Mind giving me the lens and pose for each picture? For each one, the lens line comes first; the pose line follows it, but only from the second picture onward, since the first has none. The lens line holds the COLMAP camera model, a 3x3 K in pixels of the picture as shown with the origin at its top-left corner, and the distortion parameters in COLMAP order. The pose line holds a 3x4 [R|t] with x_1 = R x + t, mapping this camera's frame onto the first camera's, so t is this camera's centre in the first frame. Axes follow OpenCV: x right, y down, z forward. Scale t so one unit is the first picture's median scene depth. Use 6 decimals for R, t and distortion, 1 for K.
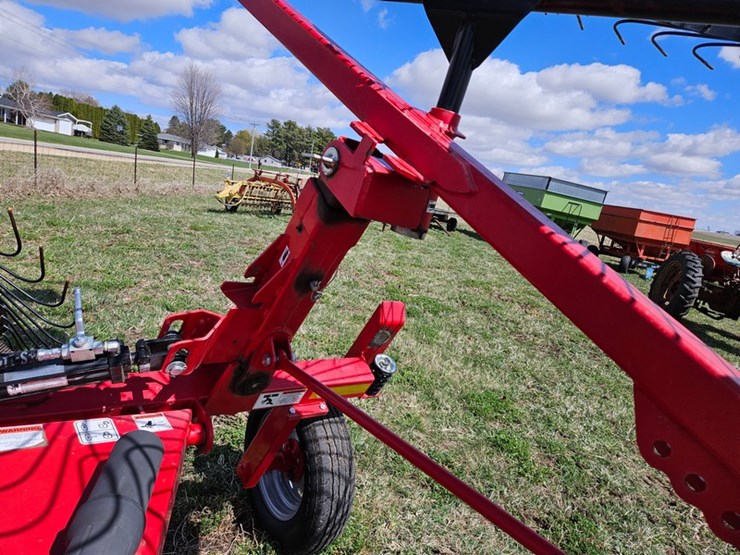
lens RADIAL K [[487.7, 0, 359.5], [0, 487.7, 272.4], [0, 0, 1]] dist [0.075930, -0.056281]
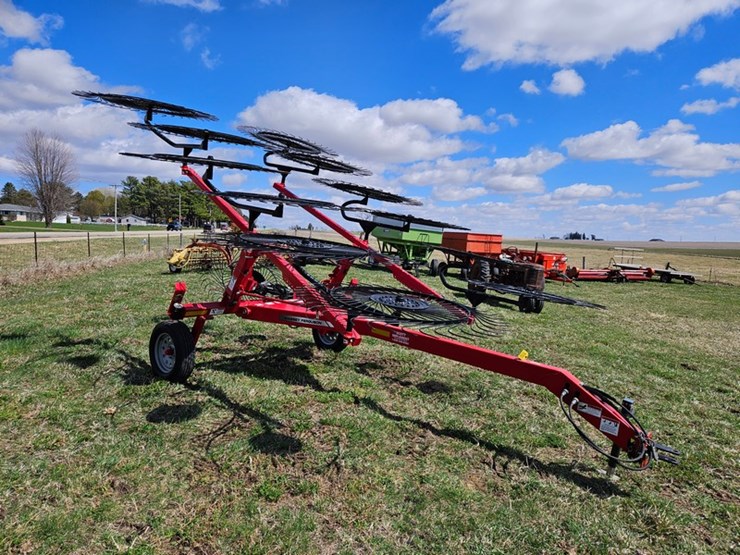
lens RADIAL K [[487.7, 0, 371.2], [0, 487.7, 281.9], [0, 0, 1]] dist [0.075930, -0.056281]
pose [[0.954190, -0.144936, 0.261753, -0.867646], [0.160528, 0.986257, -0.039083, 0.238168], [-0.252491, 0.079312, 0.964343, -2.773771]]
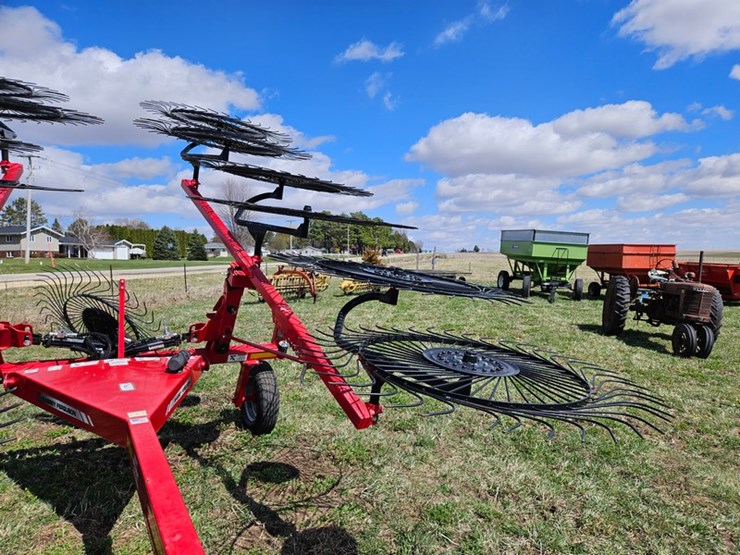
lens RADIAL K [[487.7, 0, 371.8], [0, 487.7, 281.4], [0, 0, 1]] dist [0.075930, -0.056281]
pose [[0.985041, -0.159714, -0.064689, 0.681531], [0.149490, 0.978772, -0.140206, 0.280273], [0.085709, 0.128439, 0.988007, -1.399177]]
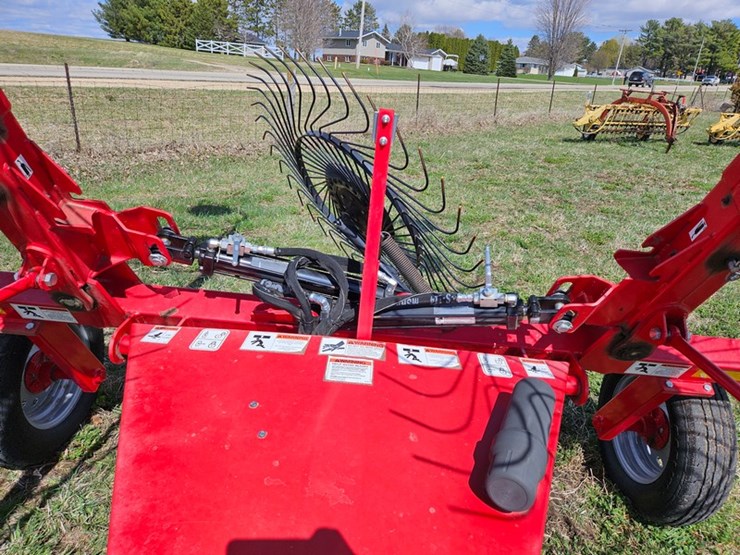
lens RADIAL K [[487.7, 0, 378.2], [0, 487.7, 276.9], [0, 0, 1]] dist [0.075930, -0.056281]
pose [[0.805608, 0.131969, -0.577564, -0.054101], [-0.043360, 0.985394, 0.164675, -0.045912], [0.590860, -0.107620, 0.799564, -0.059509]]
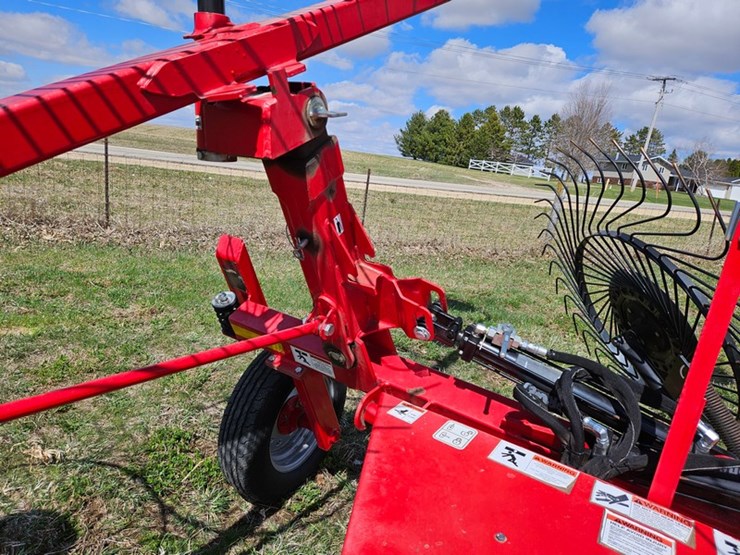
lens RADIAL K [[487.7, 0, 354.2], [0, 487.7, 272.4], [0, 0, 1]] dist [0.075930, -0.056281]
pose [[0.395745, 0.094704, -0.913464, -0.142927], [-0.211744, 0.977278, 0.009585, -0.011045], [0.893617, 0.189628, 0.406806, -0.052082]]
